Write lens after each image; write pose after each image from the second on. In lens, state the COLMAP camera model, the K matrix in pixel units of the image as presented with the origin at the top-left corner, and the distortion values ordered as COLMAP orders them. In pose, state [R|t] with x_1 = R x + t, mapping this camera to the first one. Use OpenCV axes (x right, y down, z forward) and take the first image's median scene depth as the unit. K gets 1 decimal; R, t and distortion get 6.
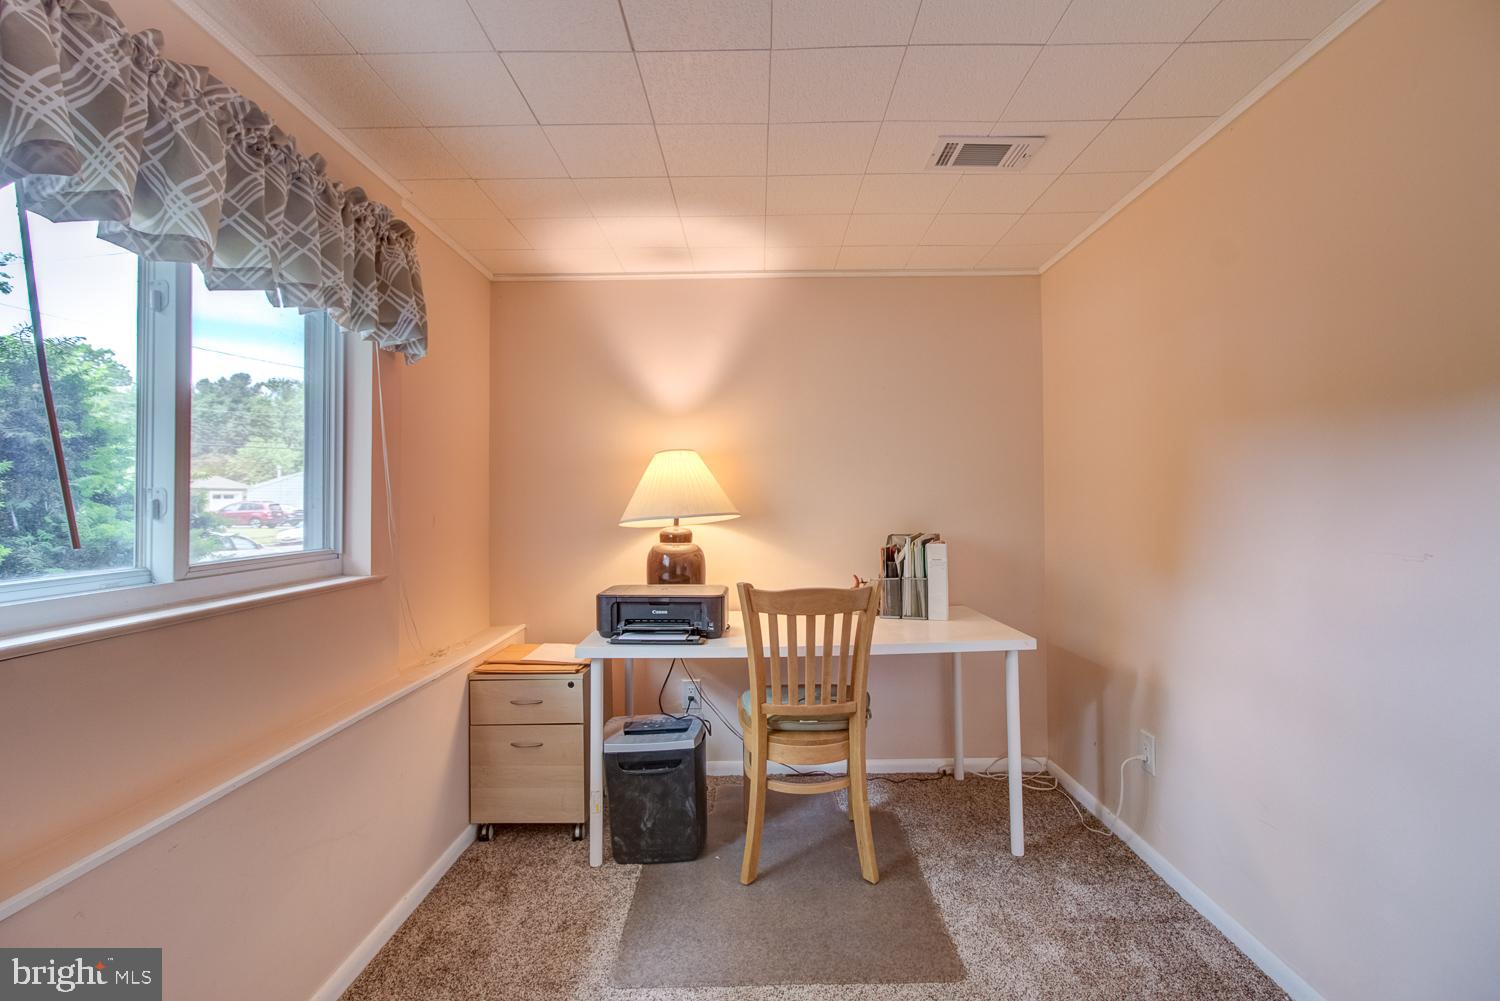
lens RADIAL K [[704.4, 0, 749.2], [0, 704.4, 468.3], [0, 0, 1]] dist [-0.004562, 0.009587]
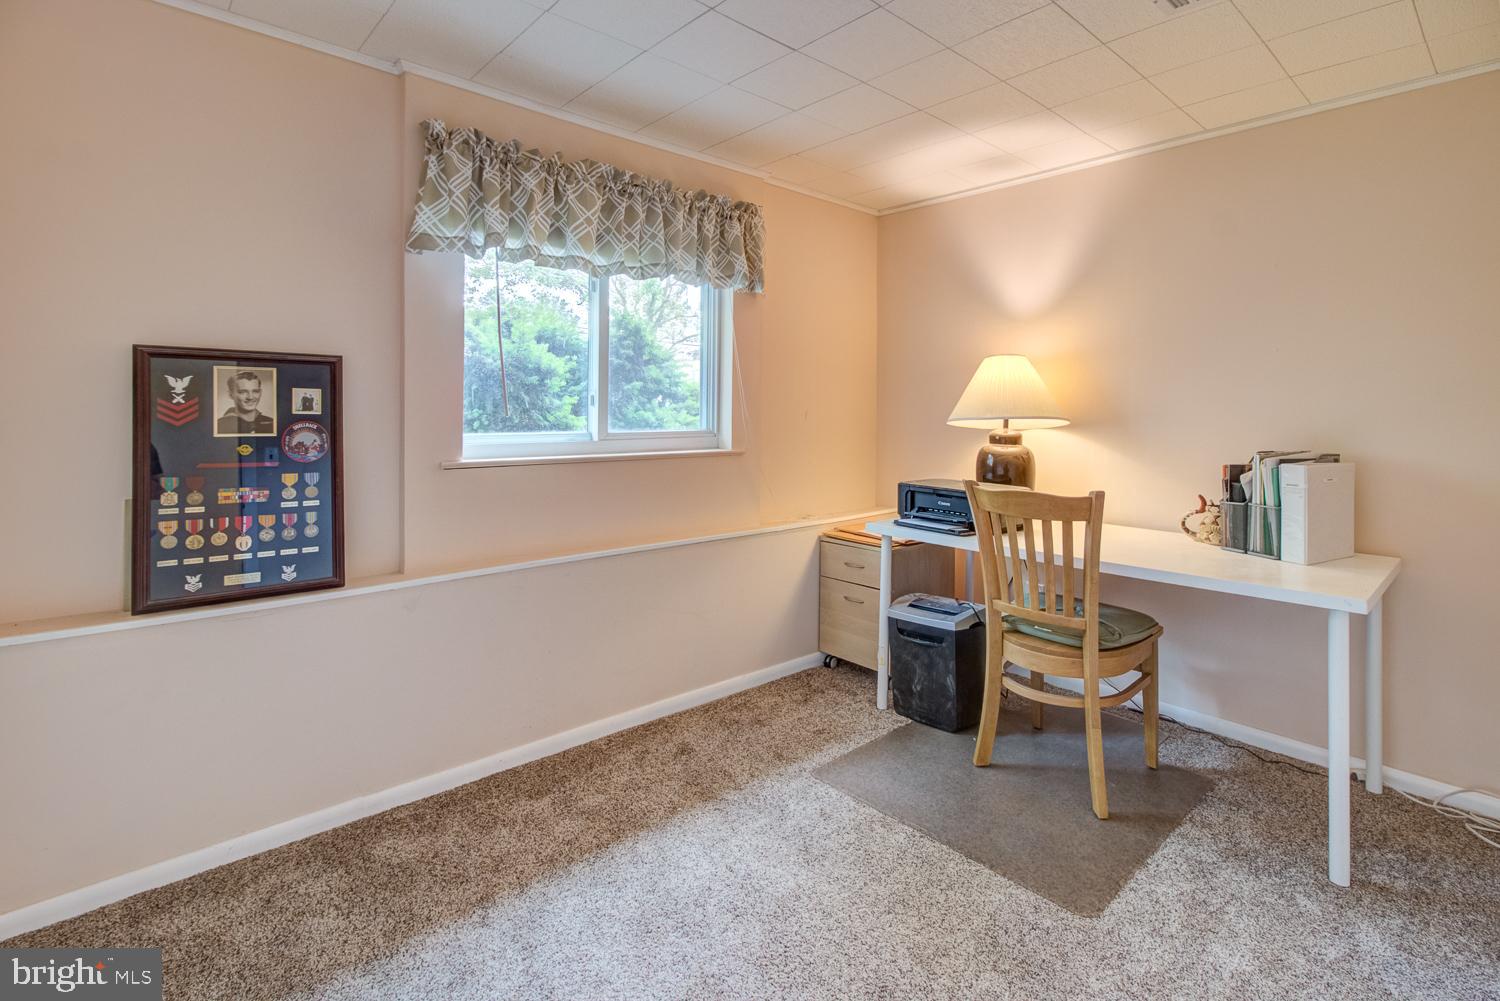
lens RADIAL K [[722.9, 0, 751.0], [0, 722.9, 383.6], [0, 0, 1]] dist [-0.000241, 0.006152]
pose [[0.669609, -0.005570, -0.742693, 0.529448], [0.015619, 0.999856, 0.006584, 0.005472], [0.742549, -0.016009, 0.669600, 0.030107]]
